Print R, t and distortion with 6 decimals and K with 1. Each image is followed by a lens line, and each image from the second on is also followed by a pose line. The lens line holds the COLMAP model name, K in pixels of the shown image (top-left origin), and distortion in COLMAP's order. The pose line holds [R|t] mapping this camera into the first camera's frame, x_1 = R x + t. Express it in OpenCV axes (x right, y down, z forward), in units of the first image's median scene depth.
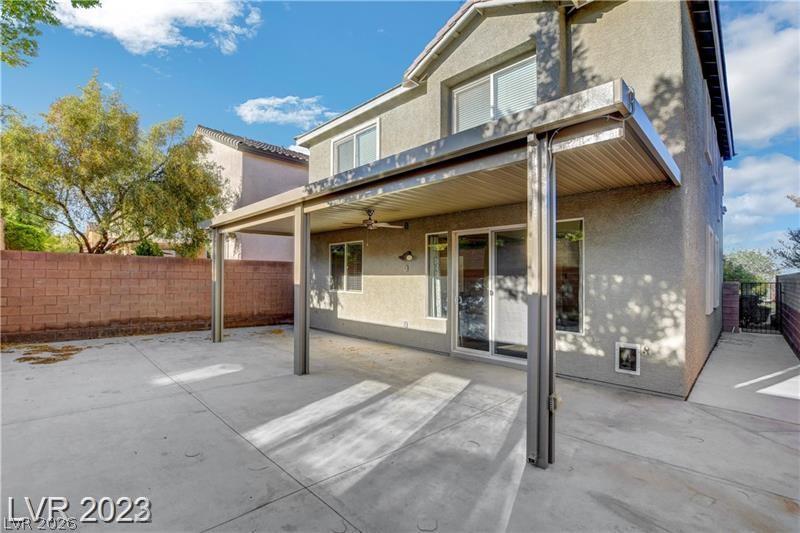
lens RADIAL K [[362.0, 0, 395.9], [0, 362.0, 270.3], [0, 0, 1]] dist [-0.024373, 0.000949]
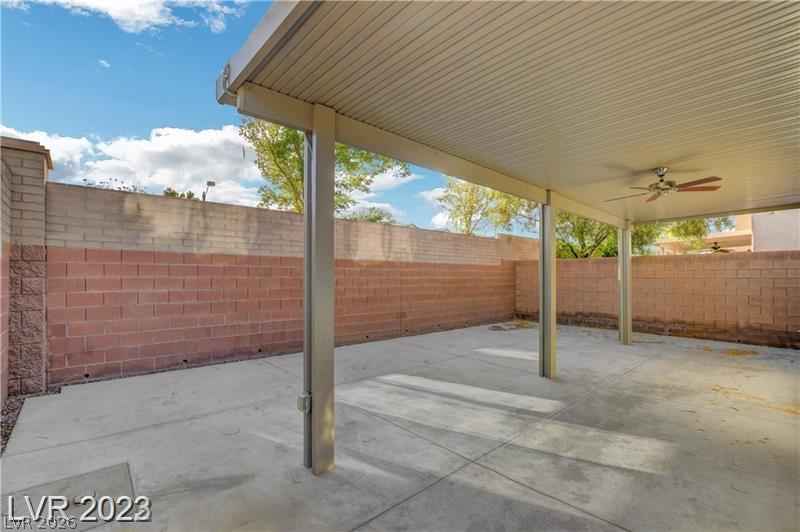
lens RADIAL K [[362.0, 0, 396.4], [0, 362.0, 272.9], [0, 0, 1]] dist [-0.024373, 0.000949]
pose [[-0.057754, -0.023269, -0.998060, 0.850611], [0.019325, 0.999515, -0.024421, 0.041003], [0.998144, -0.020698, -0.057277, 0.809089]]
